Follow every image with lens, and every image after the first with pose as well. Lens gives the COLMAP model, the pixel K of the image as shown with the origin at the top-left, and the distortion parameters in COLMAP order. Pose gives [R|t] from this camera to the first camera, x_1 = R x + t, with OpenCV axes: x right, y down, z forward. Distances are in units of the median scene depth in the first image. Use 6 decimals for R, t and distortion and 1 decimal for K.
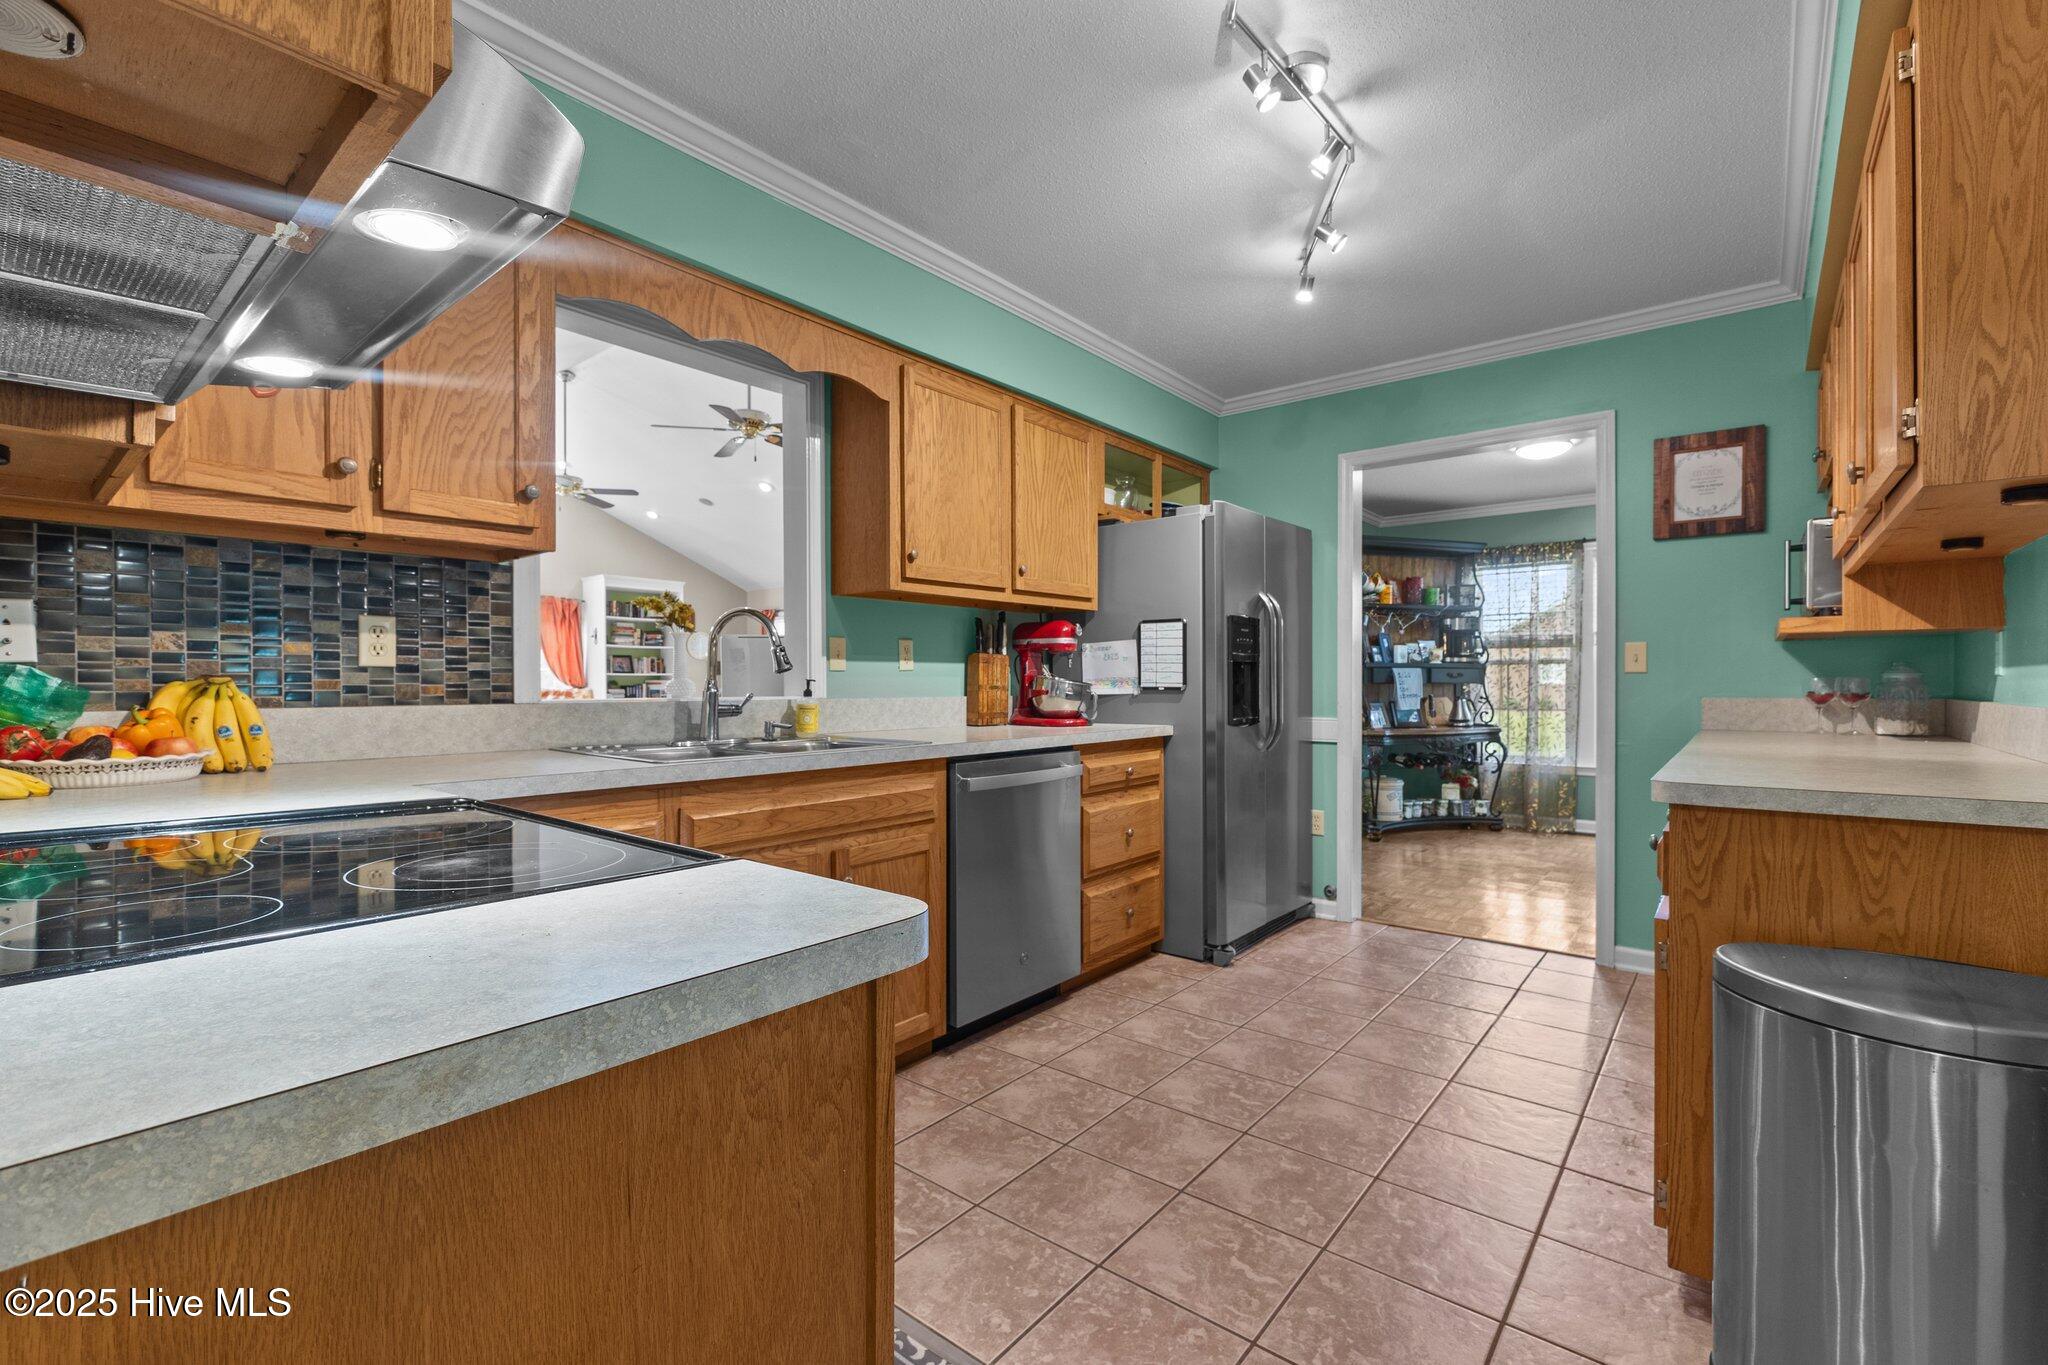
lens RADIAL K [[887.6, 0, 1022.7], [0, 887.6, 684.6], [0, 0, 1]] dist [0.000228, 0.000002]
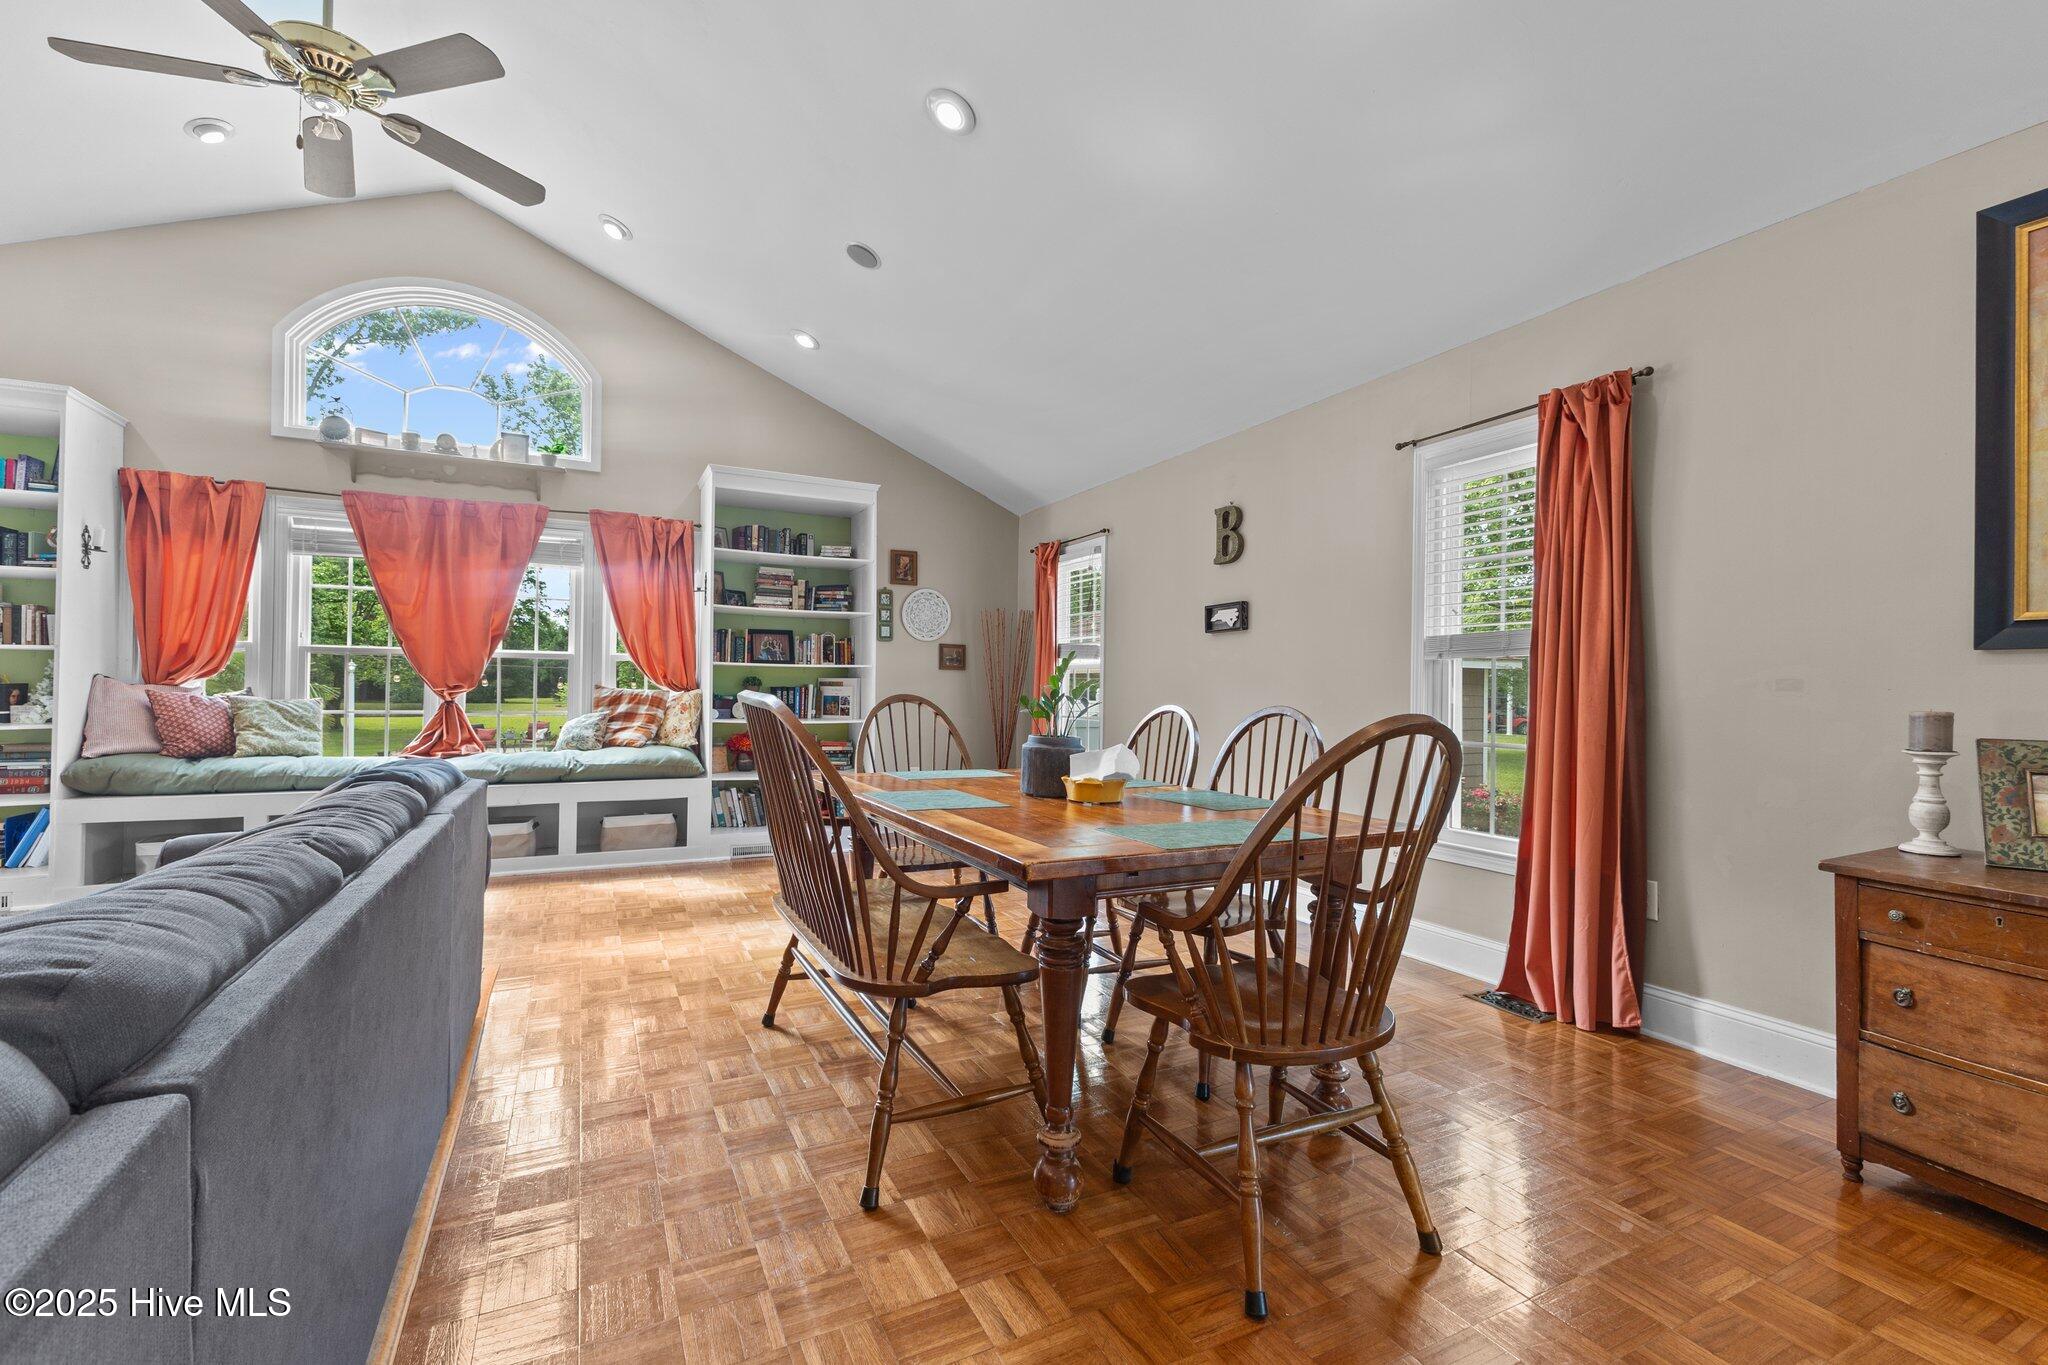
lens RADIAL K [[887.6, 0, 1025.4], [0, 887.6, 683.9], [0, 0, 1]] dist [0.000228, 0.000002]
pose [[0.913014, 0.010740, -0.407786, -0.099496], [-0.011482, 0.999934, 0.000628, -0.003425], [0.407766, 0.004109, 0.913077, 0.574596]]
